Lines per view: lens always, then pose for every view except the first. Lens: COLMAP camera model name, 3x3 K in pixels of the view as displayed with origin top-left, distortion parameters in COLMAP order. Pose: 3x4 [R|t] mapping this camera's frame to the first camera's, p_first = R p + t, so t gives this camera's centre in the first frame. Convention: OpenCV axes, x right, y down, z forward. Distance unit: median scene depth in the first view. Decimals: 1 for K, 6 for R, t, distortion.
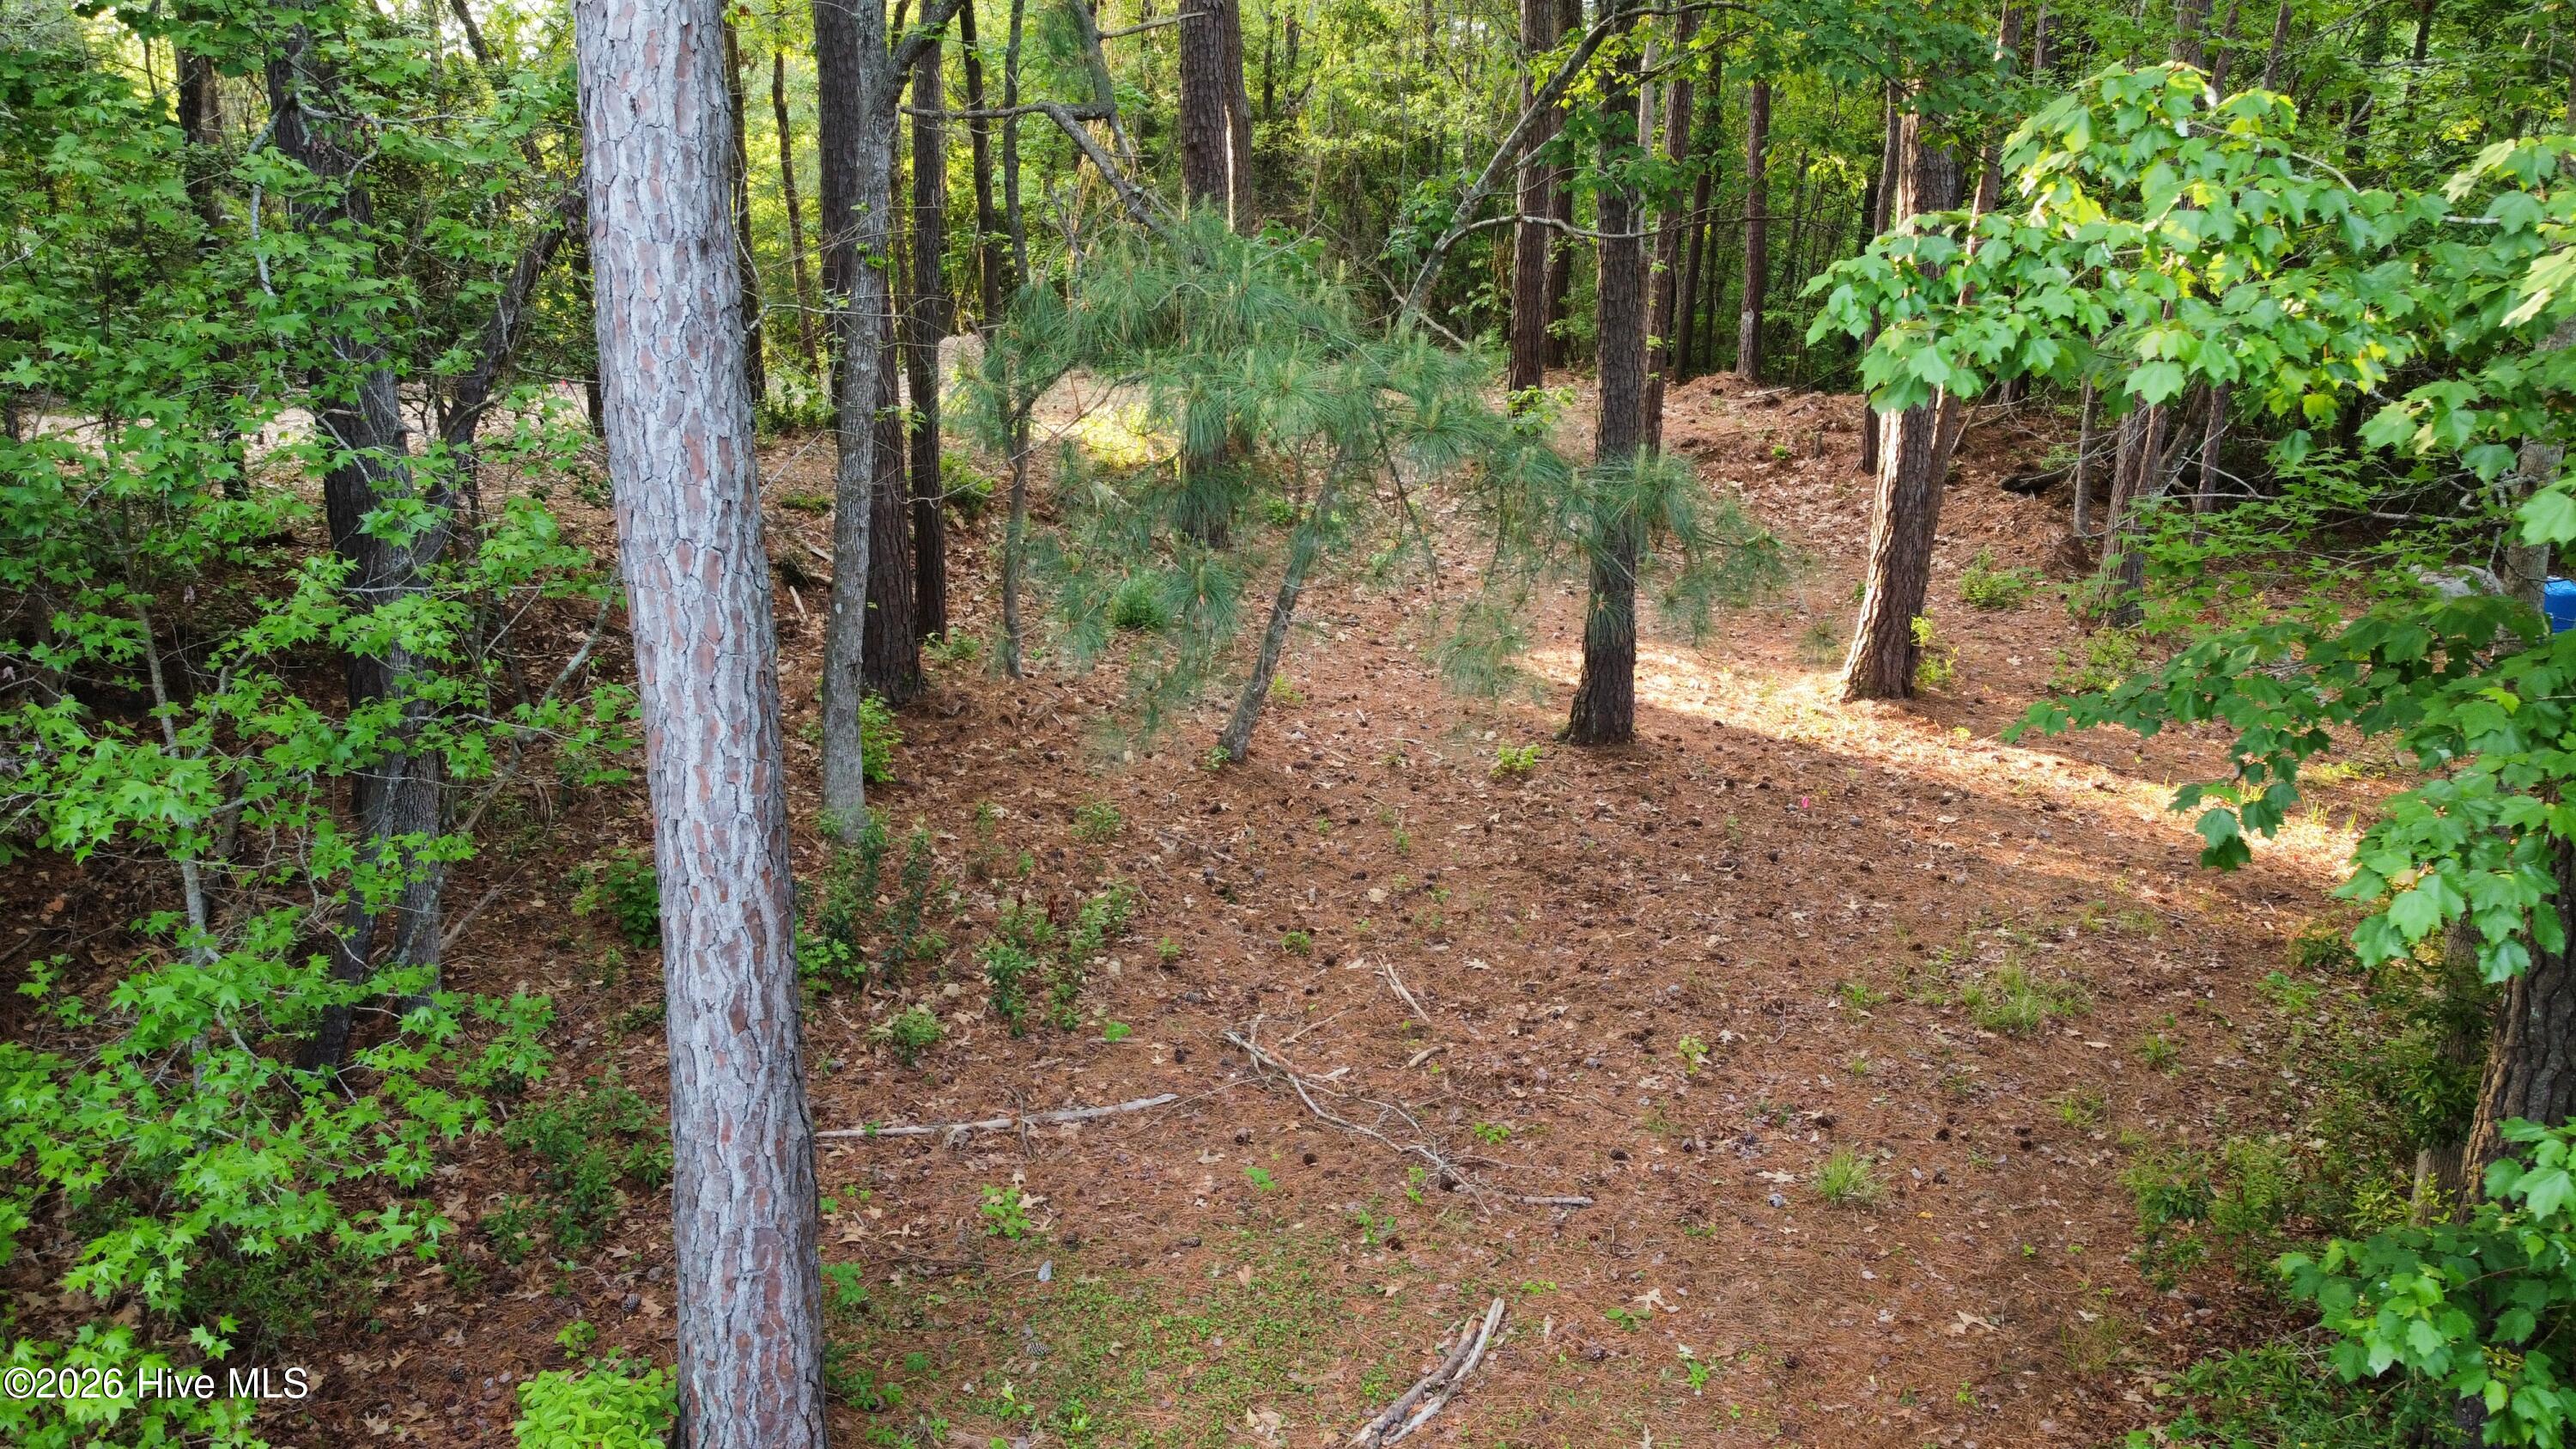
lens RADIAL K [[1983.5, 0, 1292.8], [0, 1983.5, 729.9], [0, 0, 1]] dist [0.000223, -0.001953]
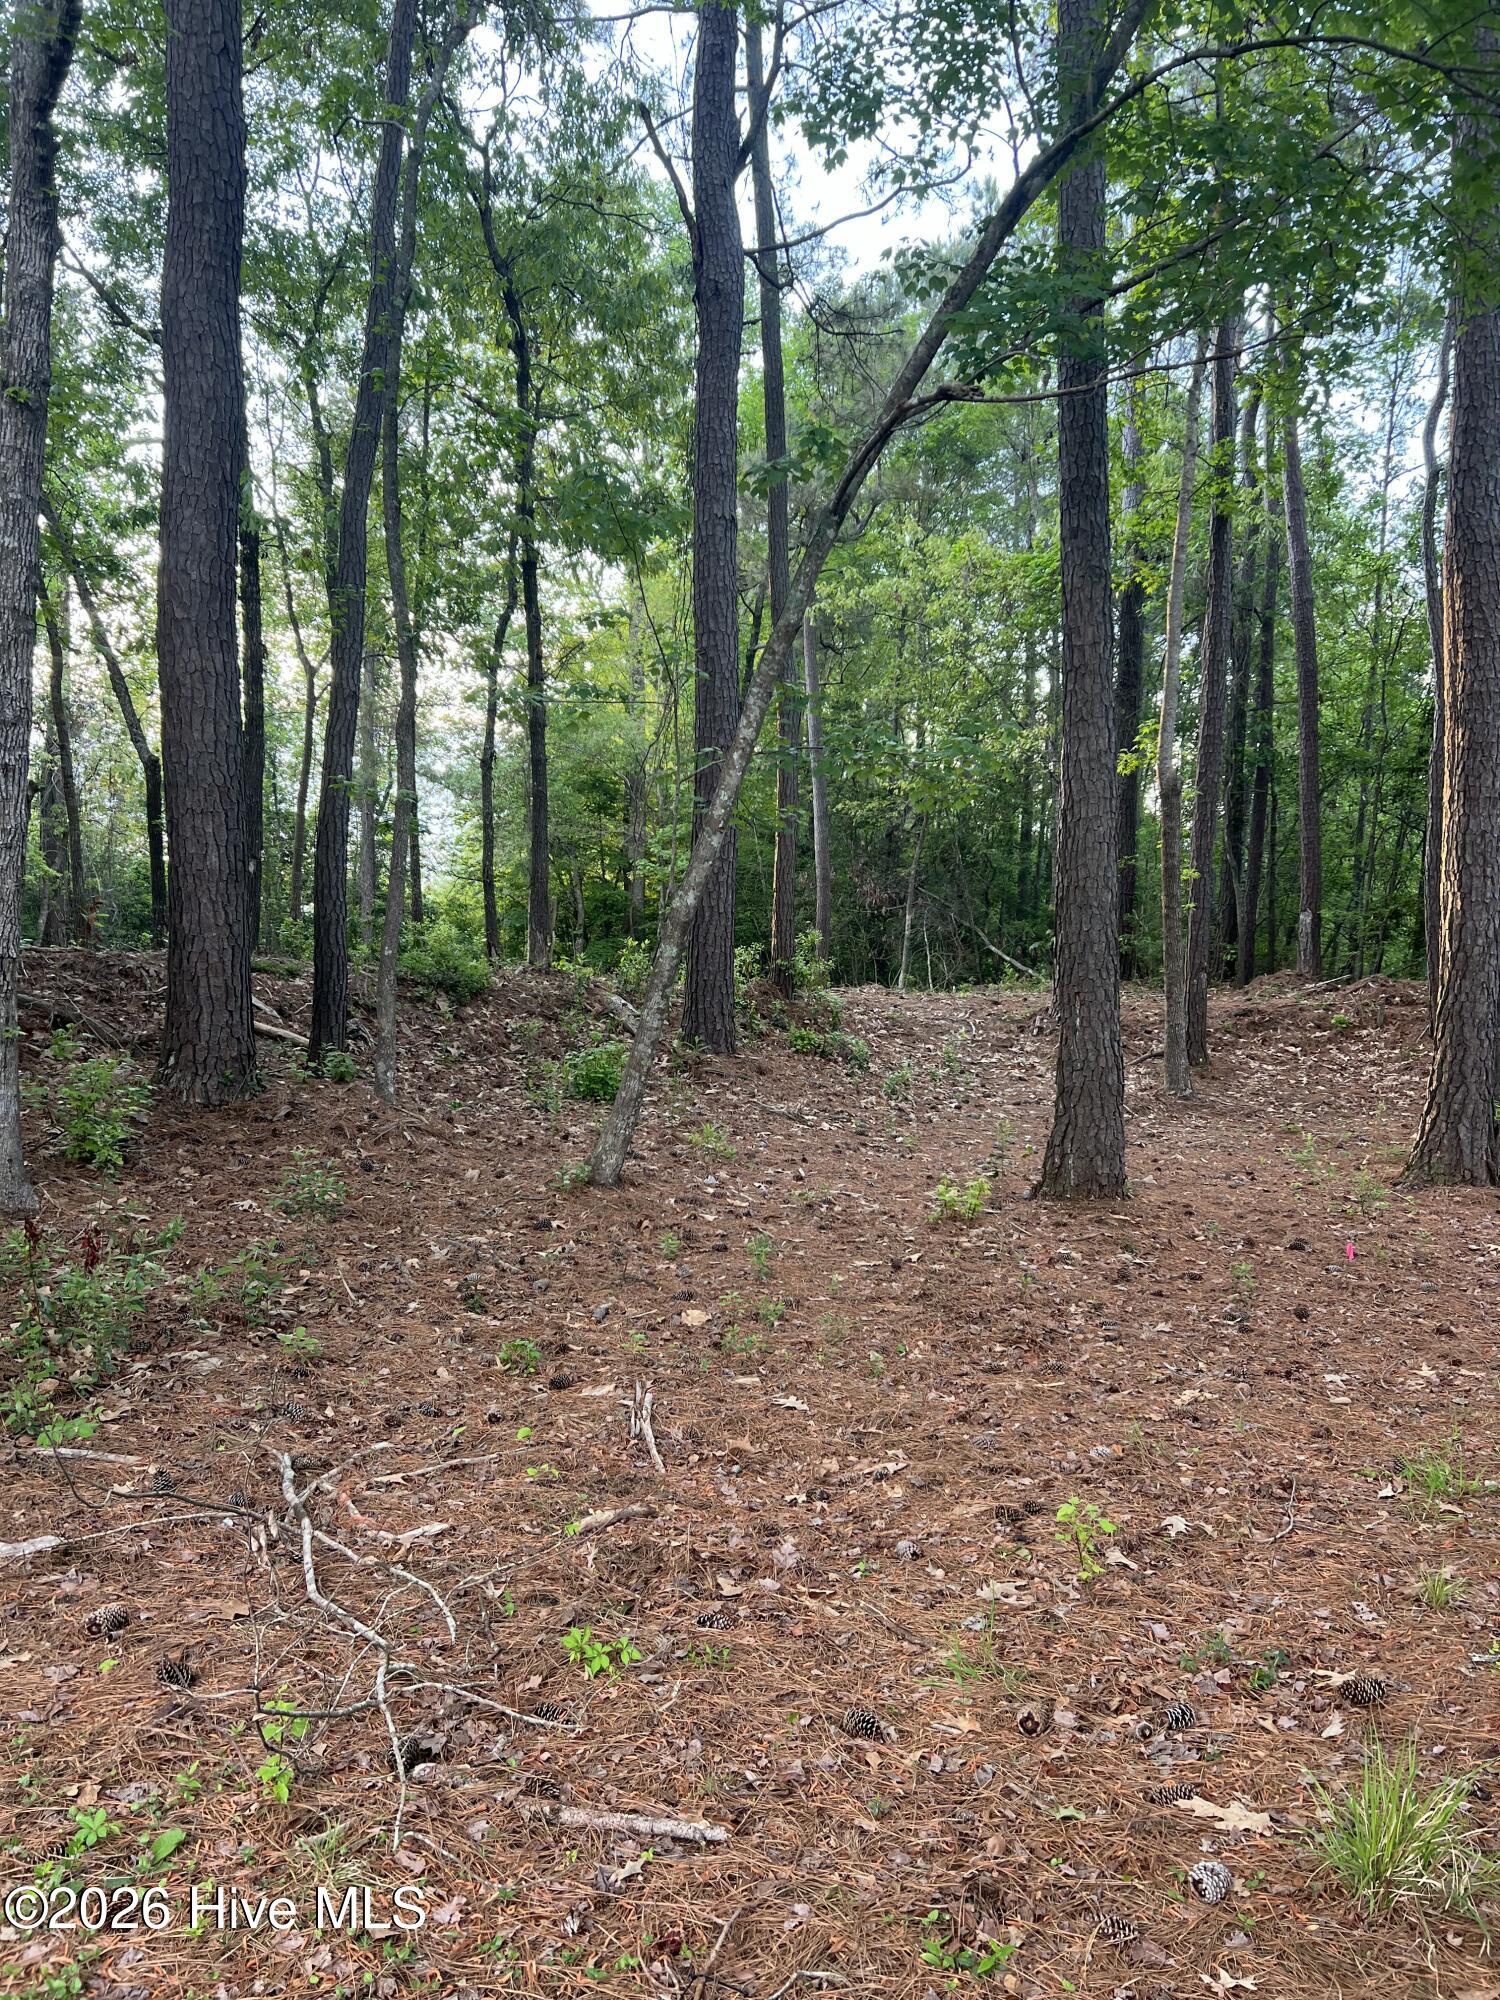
lens RADIAL K [[1506.8, 0, 739.2], [0, 1506.8, 999.8], [0, 0, 1]] dist [0.025960, -0.019850]
pose [[0.987229, 0.012321, -0.158829, 0.152254], [-0.052486, 0.966496, -0.251259, 0.116419], [0.150411, 0.256386, 0.954800, 0.510487]]
